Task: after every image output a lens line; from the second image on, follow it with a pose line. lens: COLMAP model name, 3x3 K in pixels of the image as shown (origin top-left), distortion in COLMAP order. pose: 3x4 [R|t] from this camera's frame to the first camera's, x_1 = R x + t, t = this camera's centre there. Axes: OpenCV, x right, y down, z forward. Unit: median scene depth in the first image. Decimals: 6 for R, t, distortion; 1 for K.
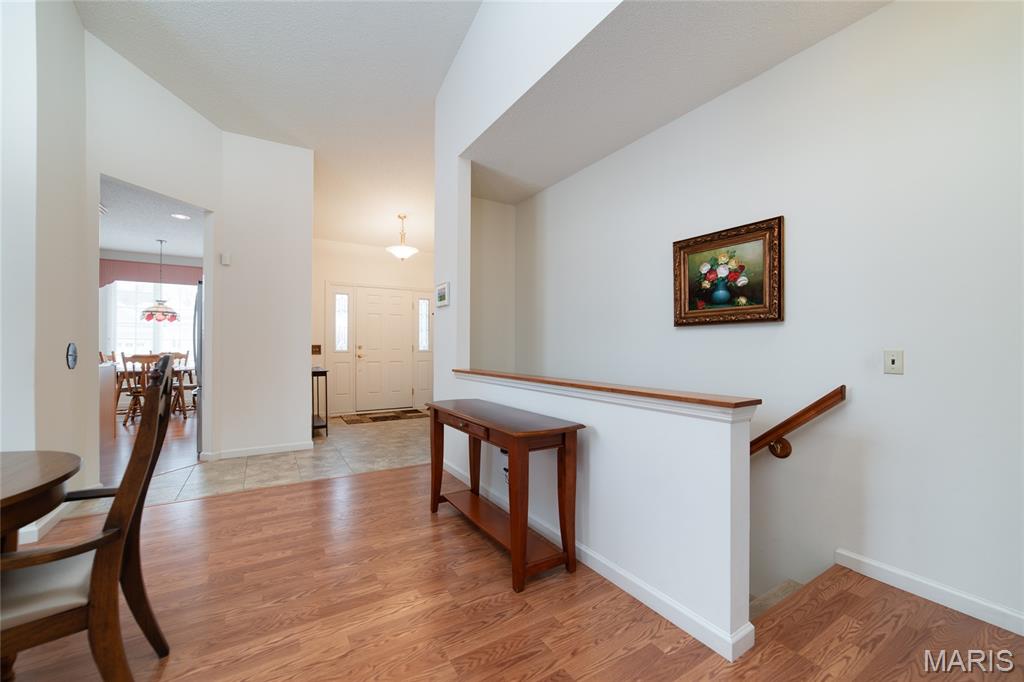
lens RADIAL K [[399.1, 0, 519.2], [0, 399.1, 342.5], [0, 0, 1]] dist [-0.001261, -0.000035]
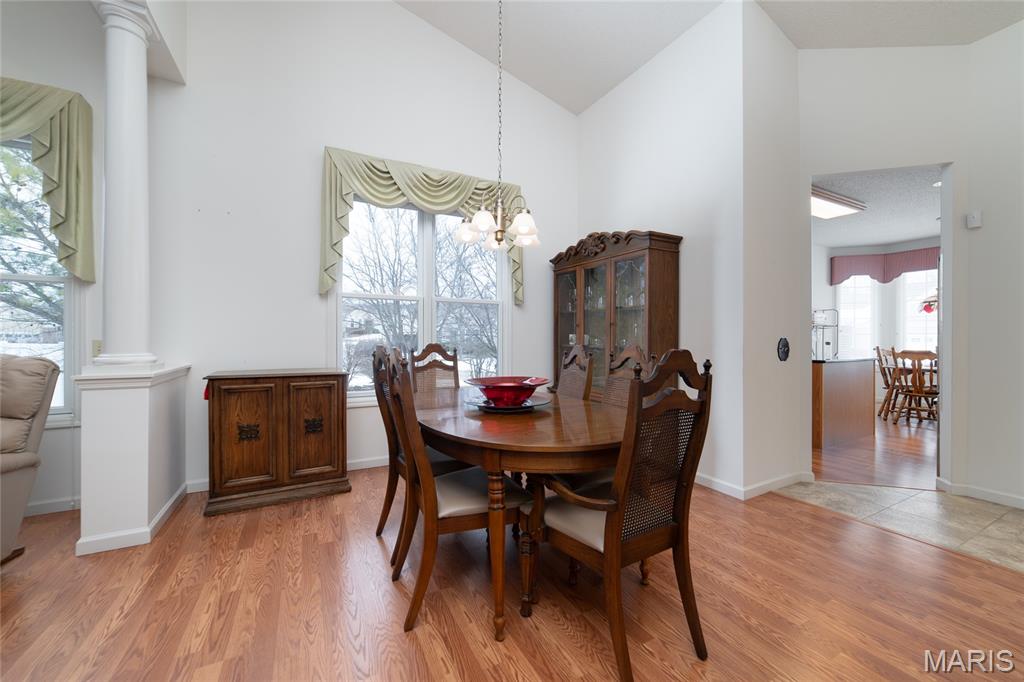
lens RADIAL K [[399.1, 0, 519.2], [0, 399.1, 342.5], [0, 0, 1]] dist [-0.001261, -0.000035]
pose [[-0.067636, 0.009568, -0.997664, 0.025847], [0.002663, 0.999952, 0.009410, 0.001045], [0.997707, -0.002020, -0.067658, 0.161749]]
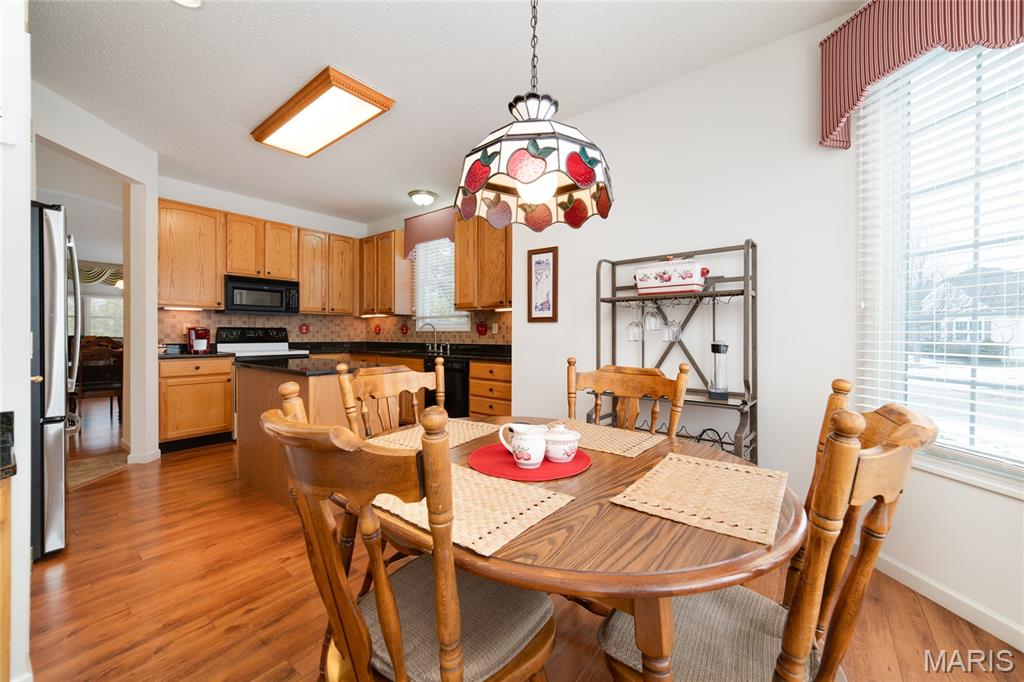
lens RADIAL K [[397.9, 0, 516.1], [0, 397.9, 336.8], [0, 0, 1]] dist [-0.013131, 0.000102]
pose [[-0.941311, 0.000249, -0.337540, -0.915140], [-0.001076, 0.999992, 0.003738, 0.004926], [0.337539, 0.003882, -0.941304, 1.305832]]
